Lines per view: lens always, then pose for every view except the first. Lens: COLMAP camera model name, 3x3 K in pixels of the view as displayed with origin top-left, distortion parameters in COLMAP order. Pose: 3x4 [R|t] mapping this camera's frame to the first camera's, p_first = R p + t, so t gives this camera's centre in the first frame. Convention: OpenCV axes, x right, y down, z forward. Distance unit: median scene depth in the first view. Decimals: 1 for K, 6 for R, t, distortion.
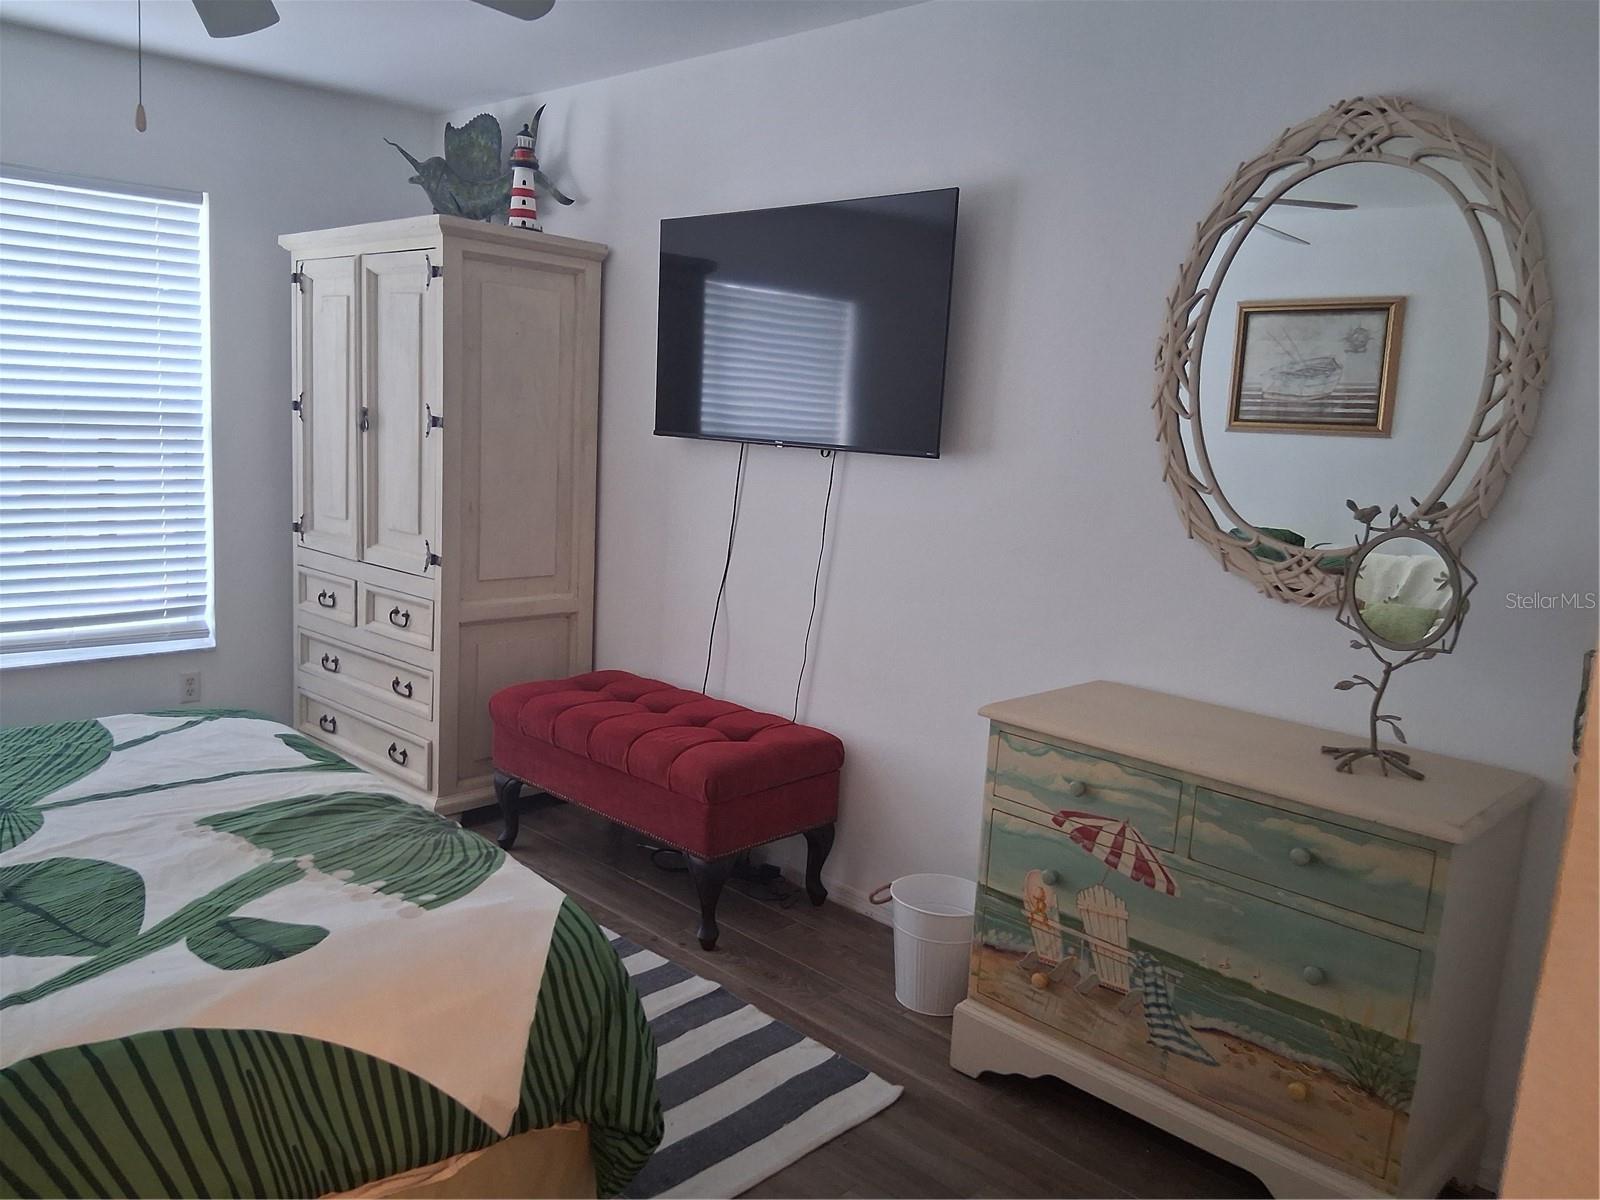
lens RADIAL K [[1221.2, 0, 799.7], [0, 1221.2, 575.9], [0, 0, 1]] dist [0.086852, -0.150968]
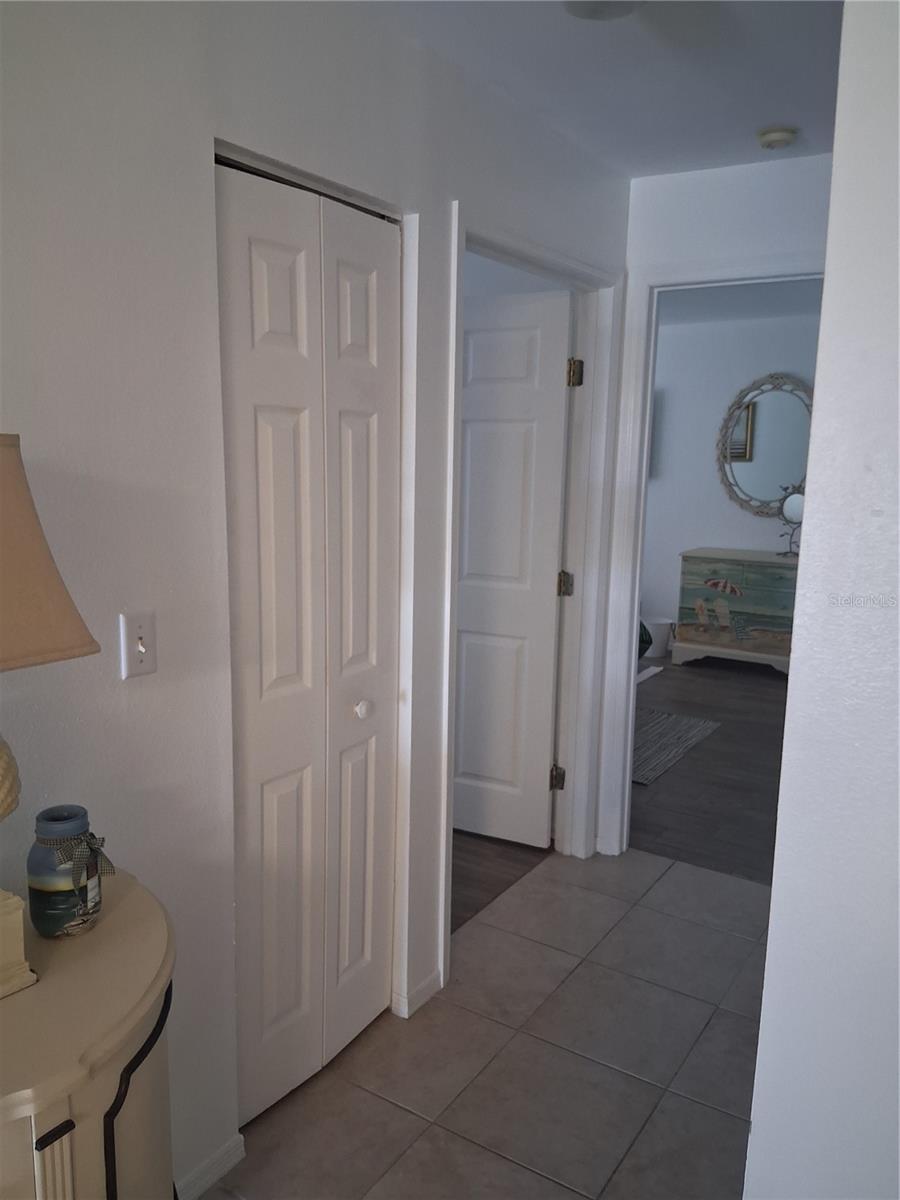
lens RADIAL K [[915.9, 0, 450.0], [0, 915.9, 600.0], [0, 0, 1]] dist [0.086852, -0.150968]
pose [[0.980189, -0.077268, 0.182368, -0.982192], [0.071880, 0.996764, 0.035983, 0.102270], [-0.184559, -0.022162, 0.982572, -1.437708]]
